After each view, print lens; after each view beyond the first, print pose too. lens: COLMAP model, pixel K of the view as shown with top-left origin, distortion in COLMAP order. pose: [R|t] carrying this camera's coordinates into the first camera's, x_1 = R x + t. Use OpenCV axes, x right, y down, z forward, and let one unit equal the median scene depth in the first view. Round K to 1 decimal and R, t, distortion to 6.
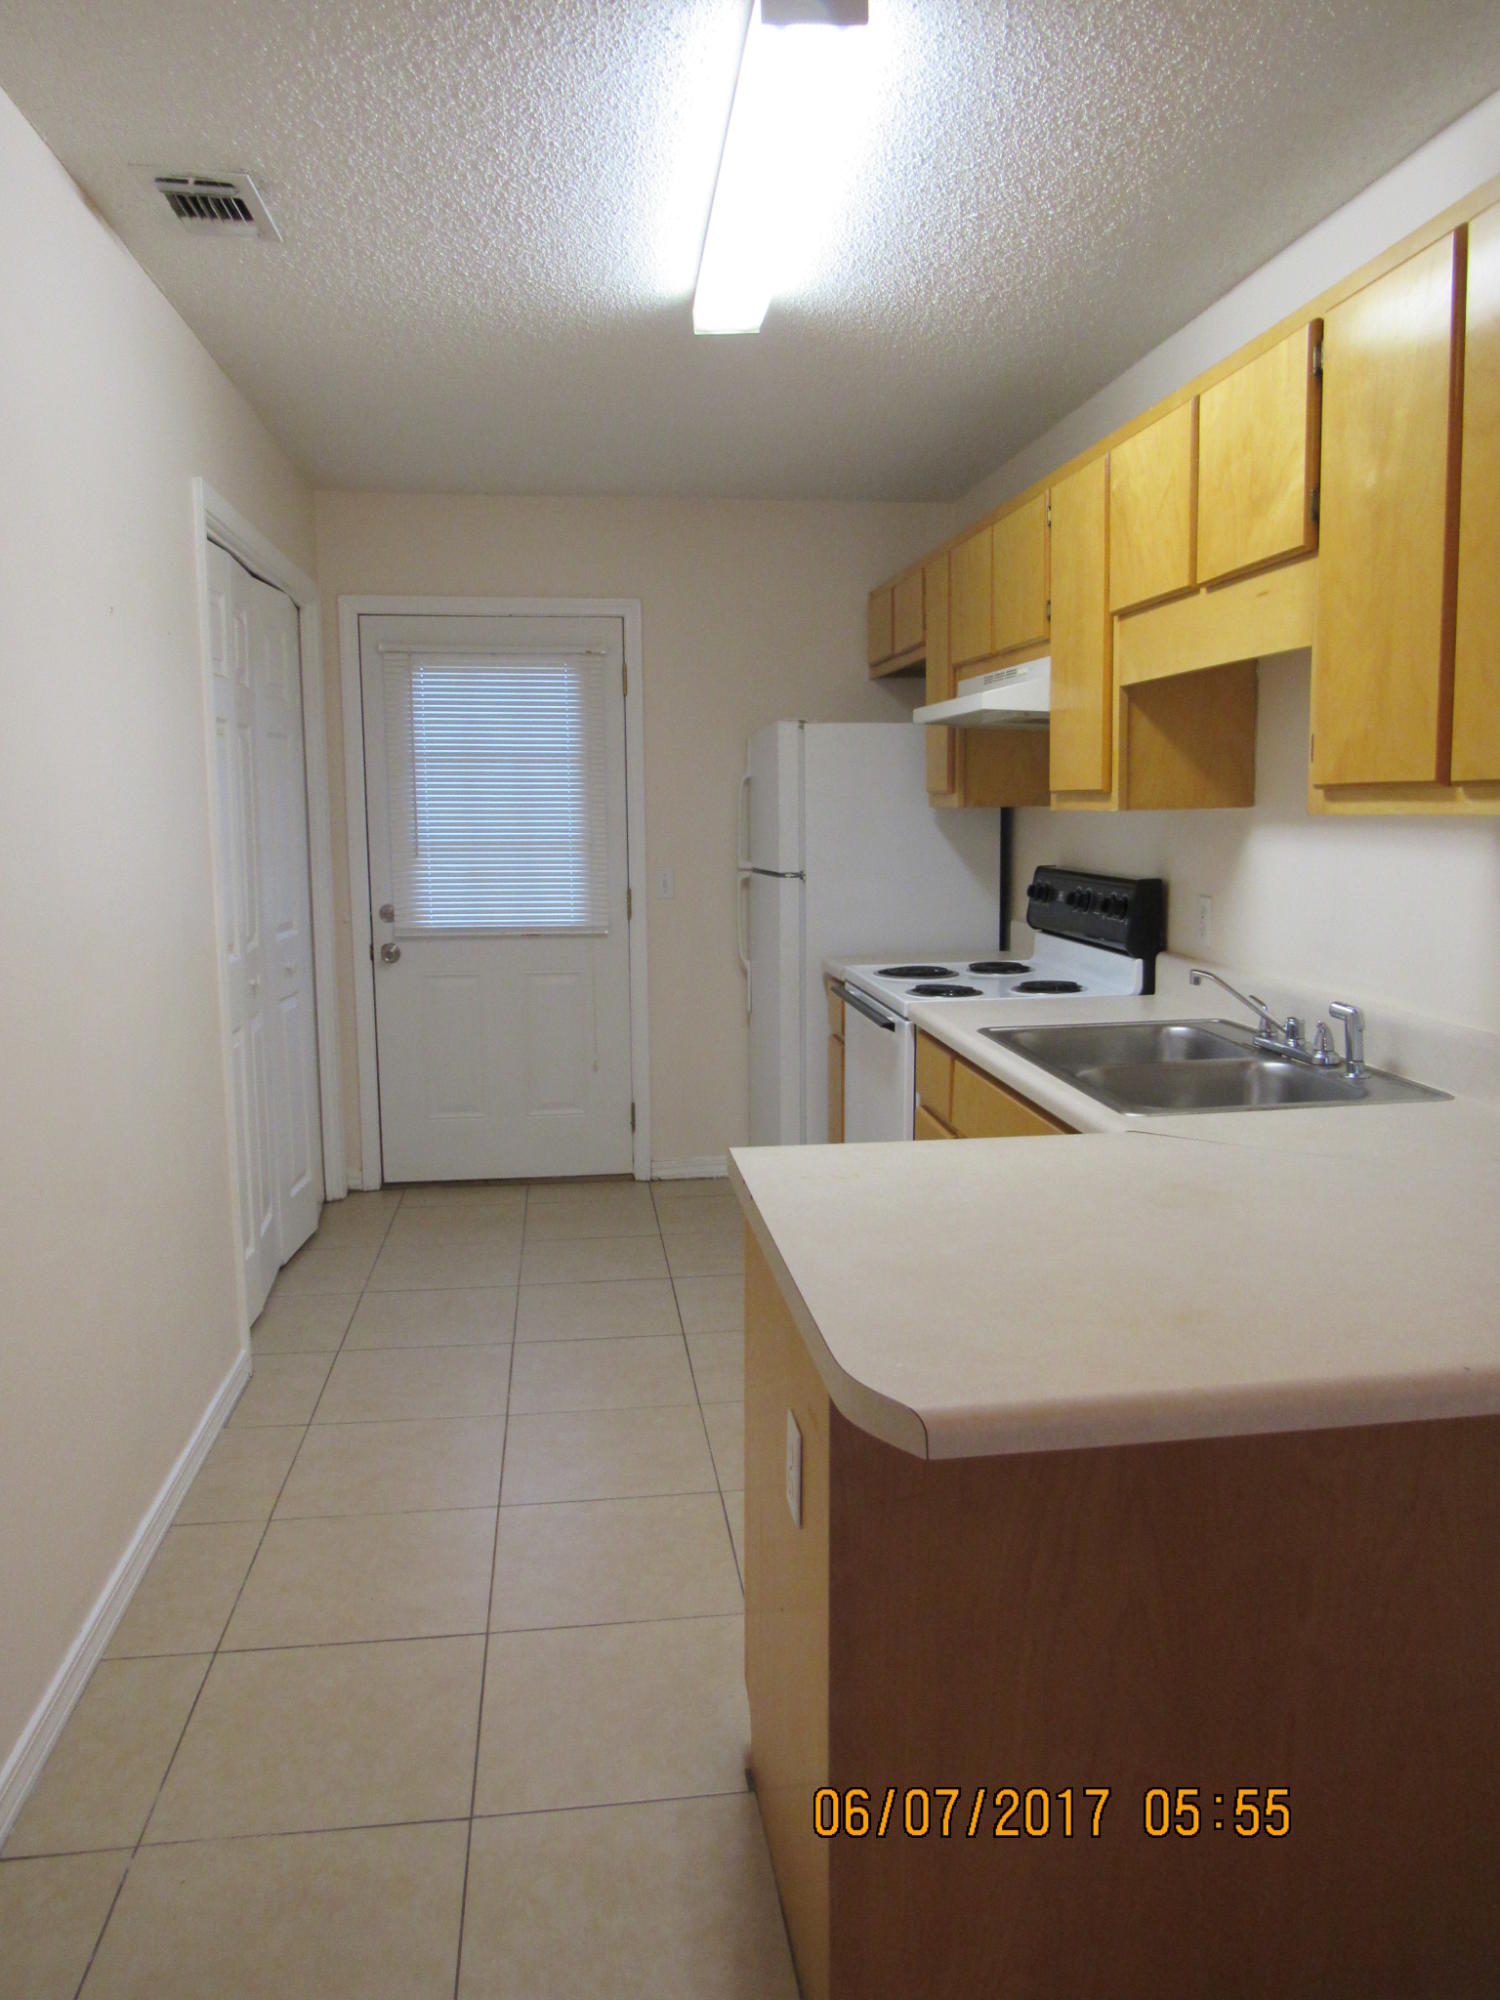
lens RADIAL K [[1411.4, 0, 716.7], [0, 1411.4, 1006.1], [0, 0, 1]] dist [0.003488, 0.012536]
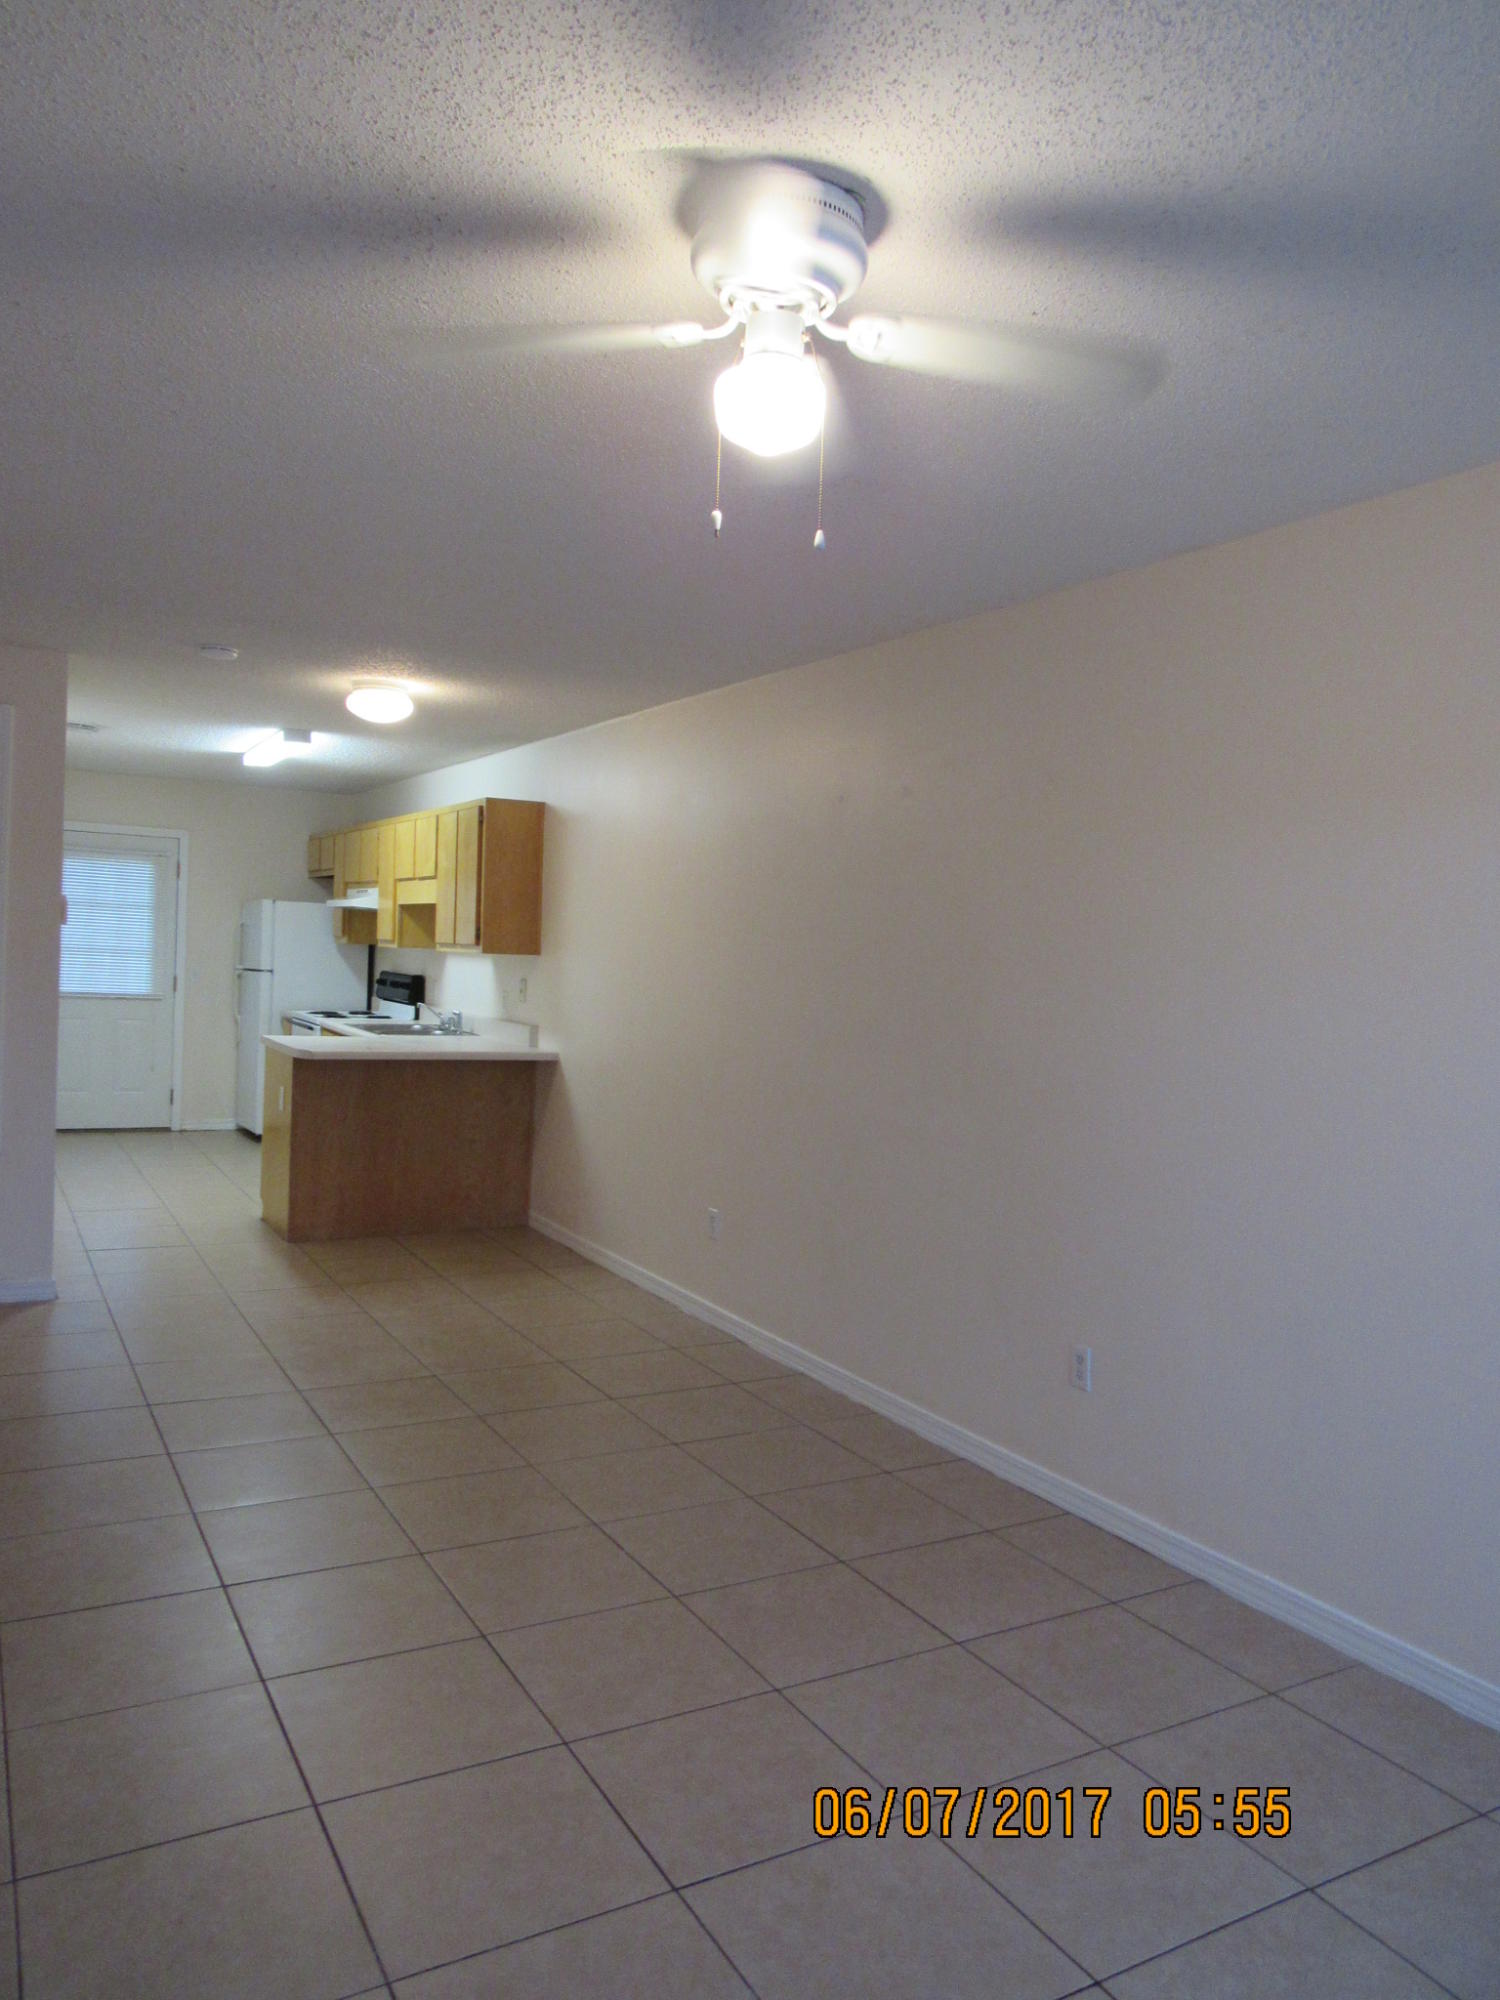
lens RADIAL K [[1411.4, 0, 716.7], [0, 1411.4, 1006.1], [0, 0, 1]] dist [0.003488, 0.012536]
pose [[0.923546, 0.035912, 0.381803, -0.141195], [0.000972, 0.995383, -0.095975, 0.176470], [-0.383487, 0.089008, 0.919247, -1.294633]]
